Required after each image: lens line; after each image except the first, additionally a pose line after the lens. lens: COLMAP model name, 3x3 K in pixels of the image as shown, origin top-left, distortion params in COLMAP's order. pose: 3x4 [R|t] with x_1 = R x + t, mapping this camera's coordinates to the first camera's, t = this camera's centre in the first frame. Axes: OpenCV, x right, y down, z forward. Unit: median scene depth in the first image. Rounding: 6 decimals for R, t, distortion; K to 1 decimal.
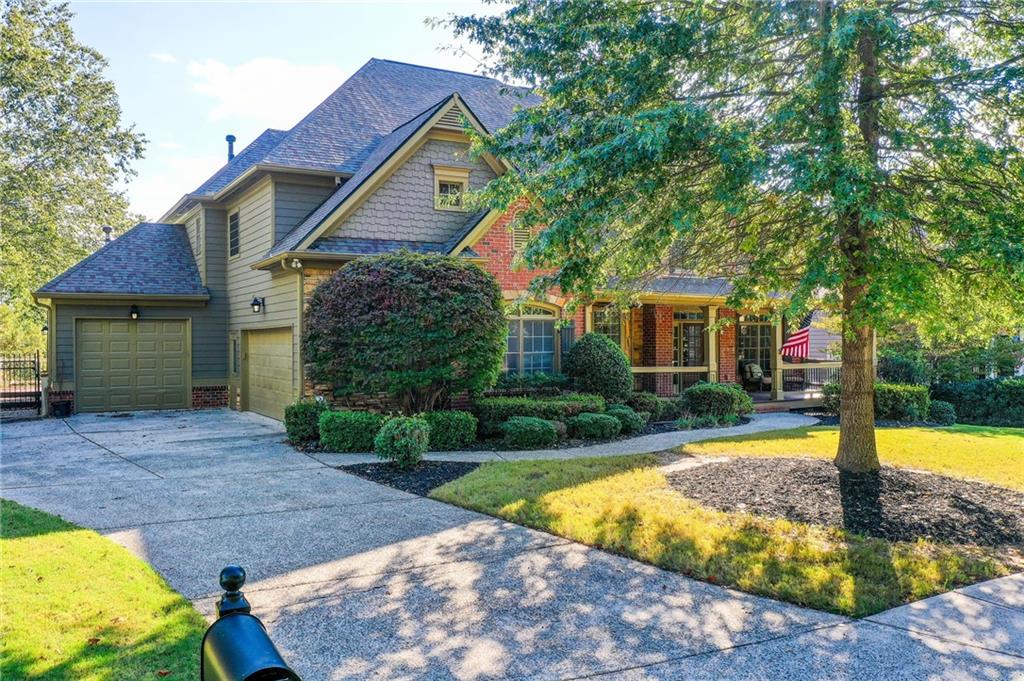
lens RADIAL K [[827.6, 0, 512.5], [0, 827.6, 344.9], [0, 0, 1]] dist [-0.007802, -0.001080]
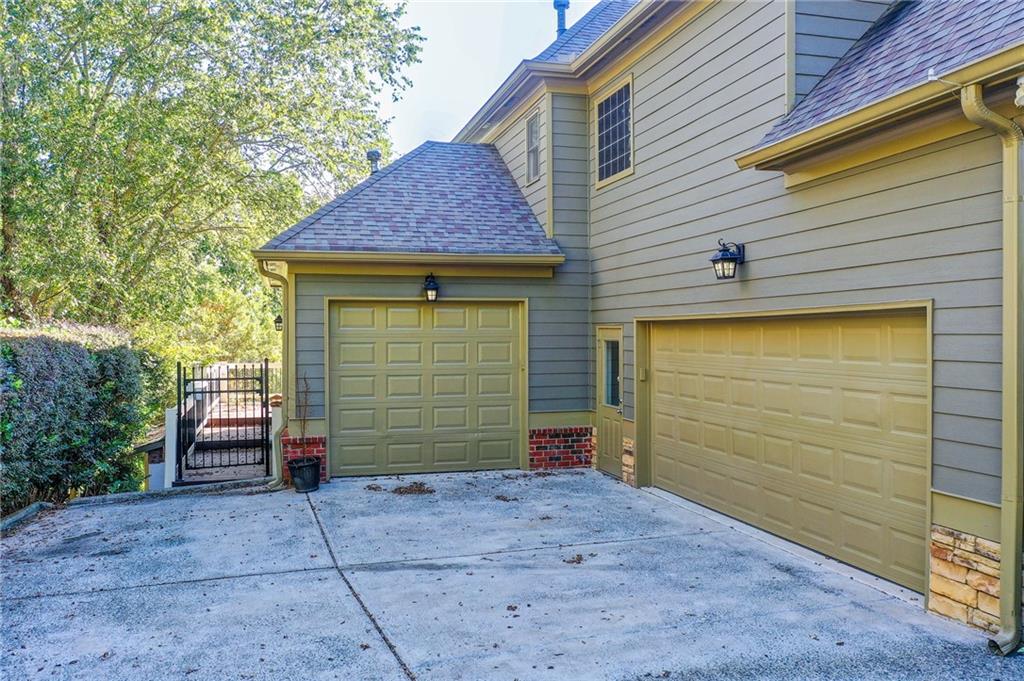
lens RADIAL K [[827.6, 0, 511.6], [0, 827.6, 337.8], [0, 0, 1]] dist [-0.007802, -0.001080]
pose [[0.968498, 0.001898, -0.249013, -0.275816], [-0.002244, 0.999997, -0.001108, -0.007429], [0.249010, 0.001632, 0.968499, 0.500938]]
